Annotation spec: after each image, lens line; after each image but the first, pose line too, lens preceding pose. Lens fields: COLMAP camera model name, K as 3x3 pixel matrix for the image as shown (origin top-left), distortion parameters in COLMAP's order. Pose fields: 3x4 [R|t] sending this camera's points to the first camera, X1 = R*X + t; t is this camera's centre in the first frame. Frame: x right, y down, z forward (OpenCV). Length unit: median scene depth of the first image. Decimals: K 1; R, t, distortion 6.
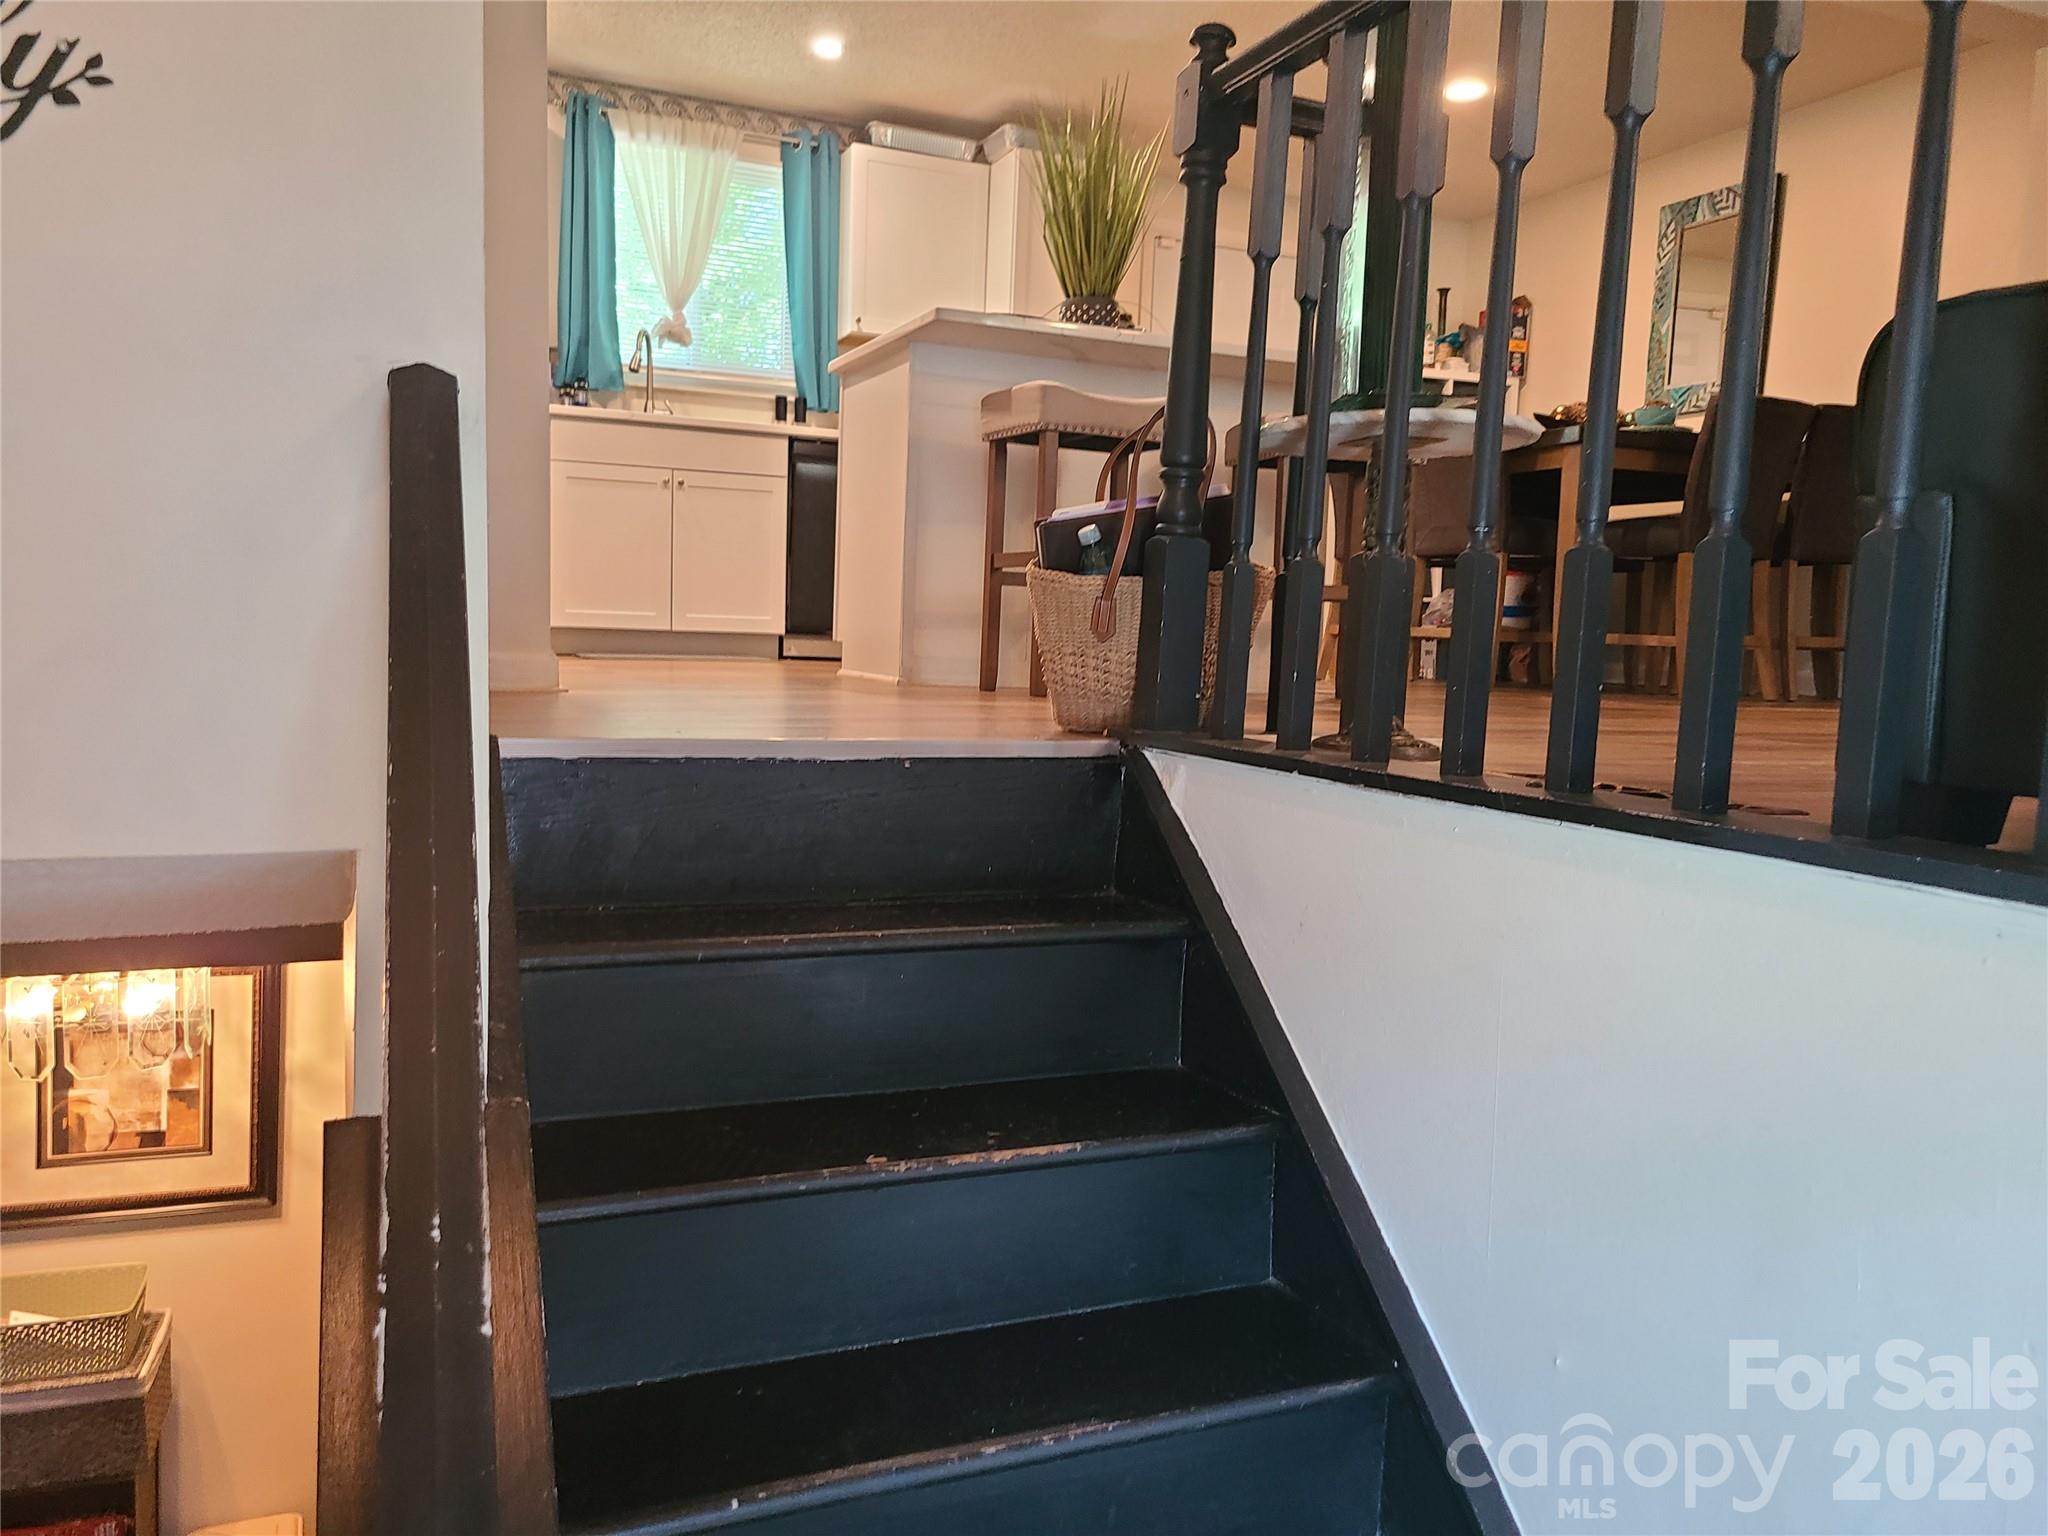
lens RADIAL K [[1519.3, 0, 1024.6], [0, 1519.3, 761.6], [0, 0, 1]] dist [0.054650, -0.041346]
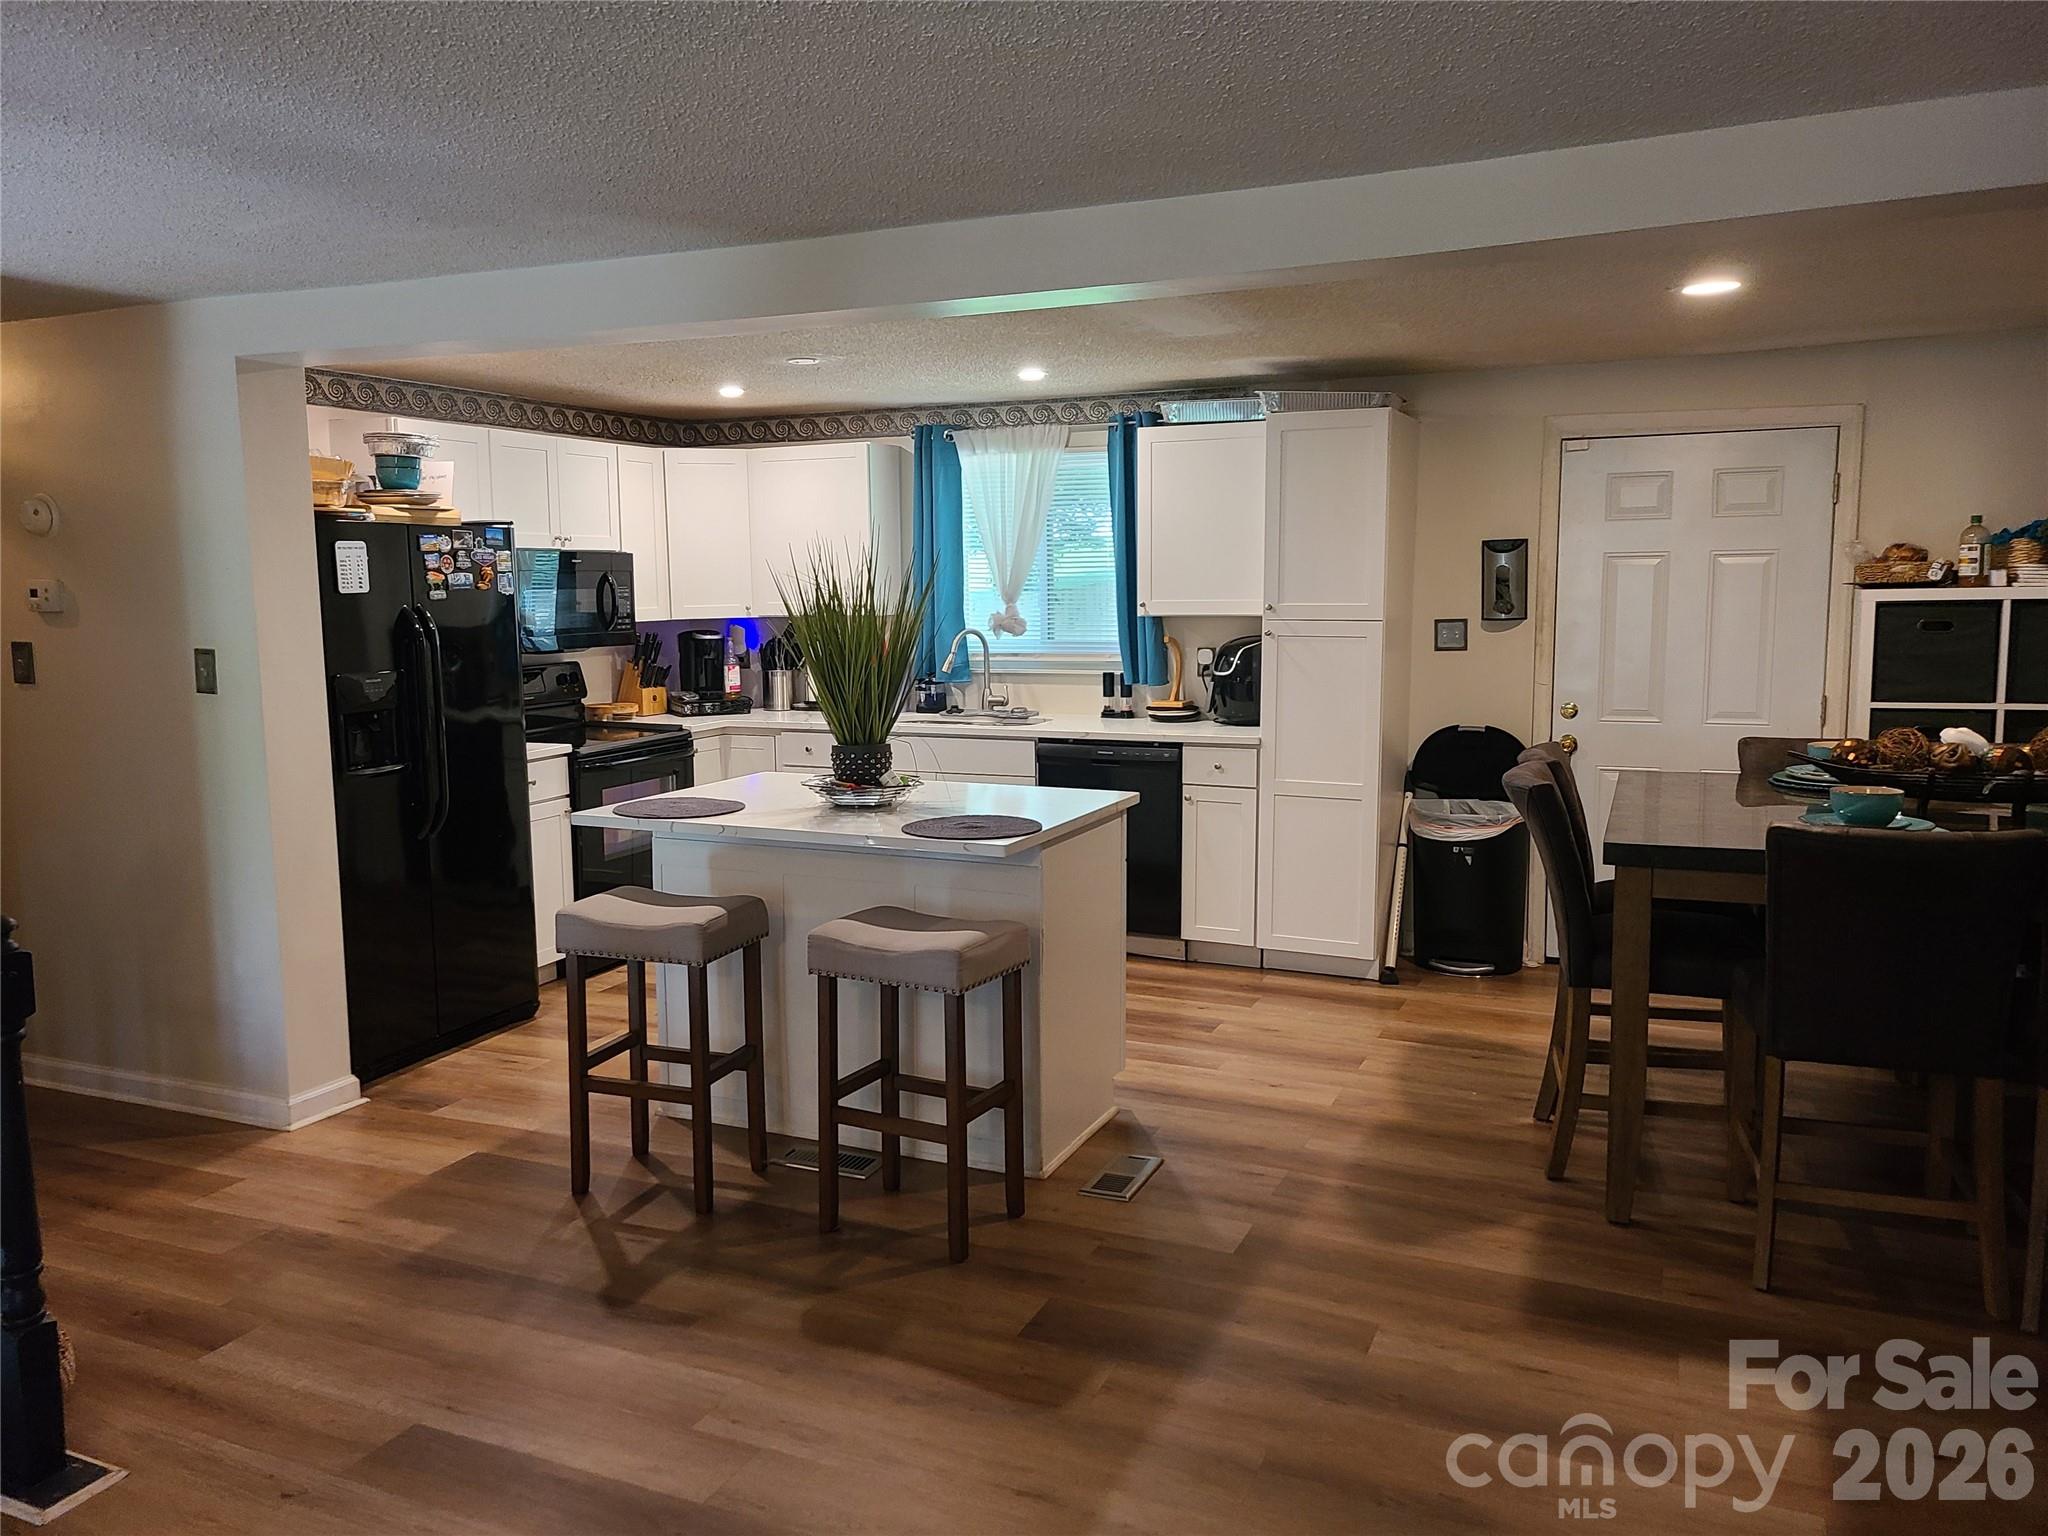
lens RADIAL K [[1519.3, 0, 1000.2], [0, 1519.3, 754.9], [0, 0, 1]] dist [0.054650, -0.041346]
pose [[0.678008, 0.044740, -0.733692, 0.551004], [-0.032736, 0.998993, 0.030666, -0.219872], [0.734325, 0.003227, 0.678790, 0.270713]]
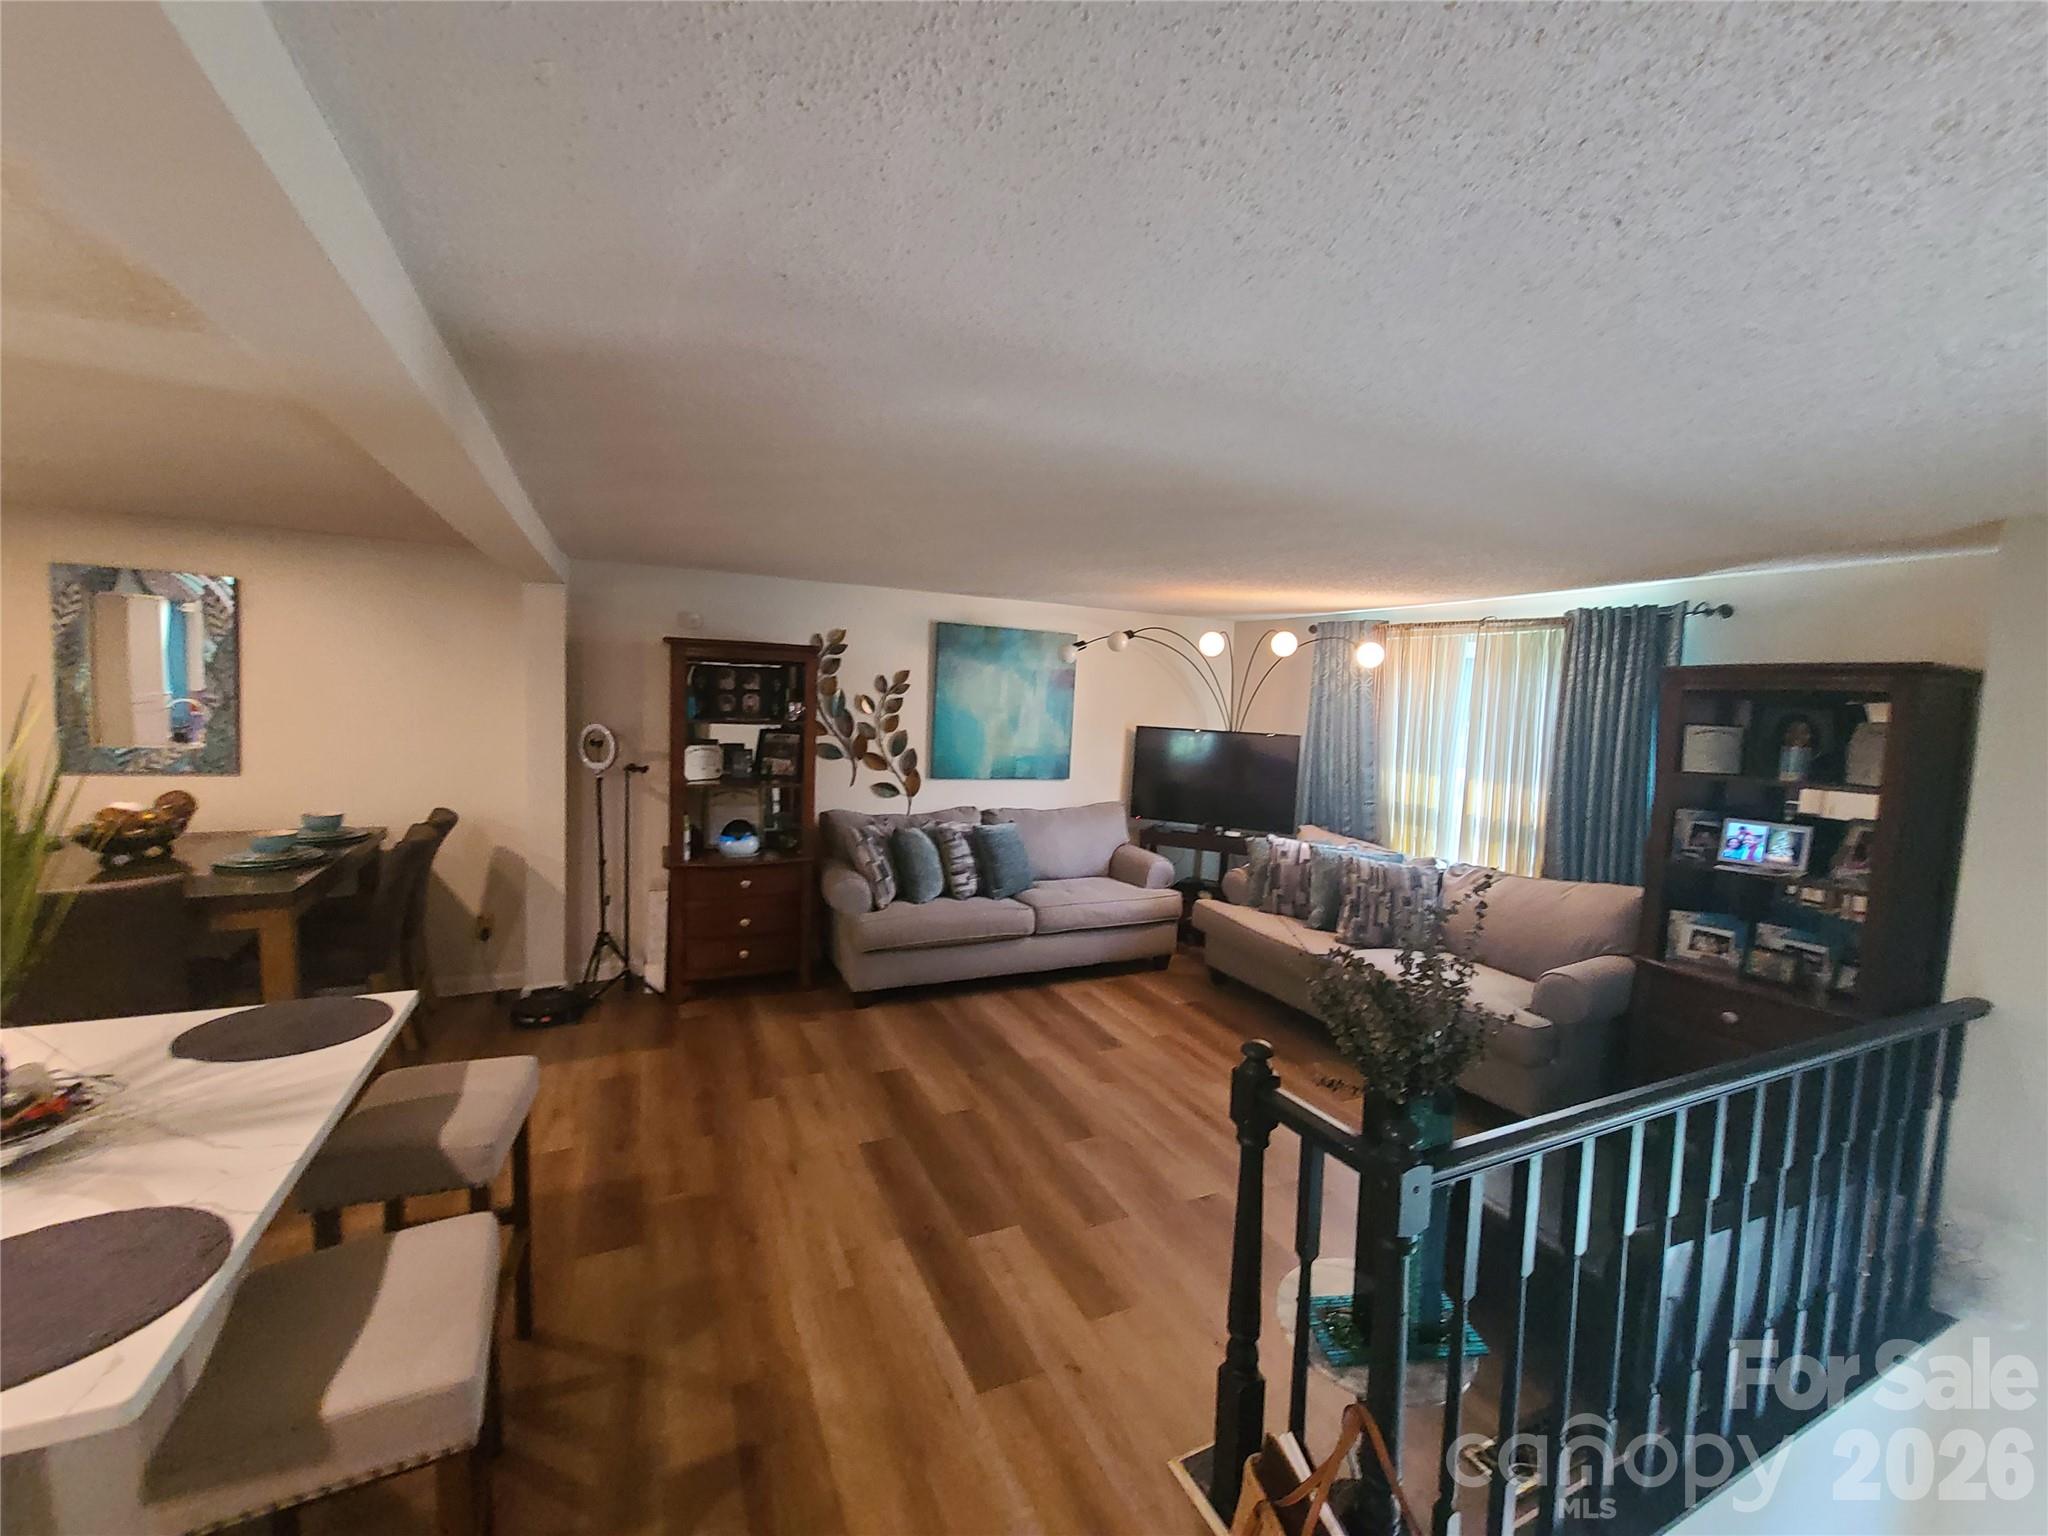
lens RADIAL K [[825.2, 0, 1026.9], [0, 825.2, 767.2], [0, 0, 1]] dist [-0.004374, -0.001783]
pose [[-0.040858, -0.116891, 0.992304, -0.153436], [0.050200, 0.991639, 0.118879, -0.277388], [-0.997903, 0.054670, -0.034649, 0.426970]]
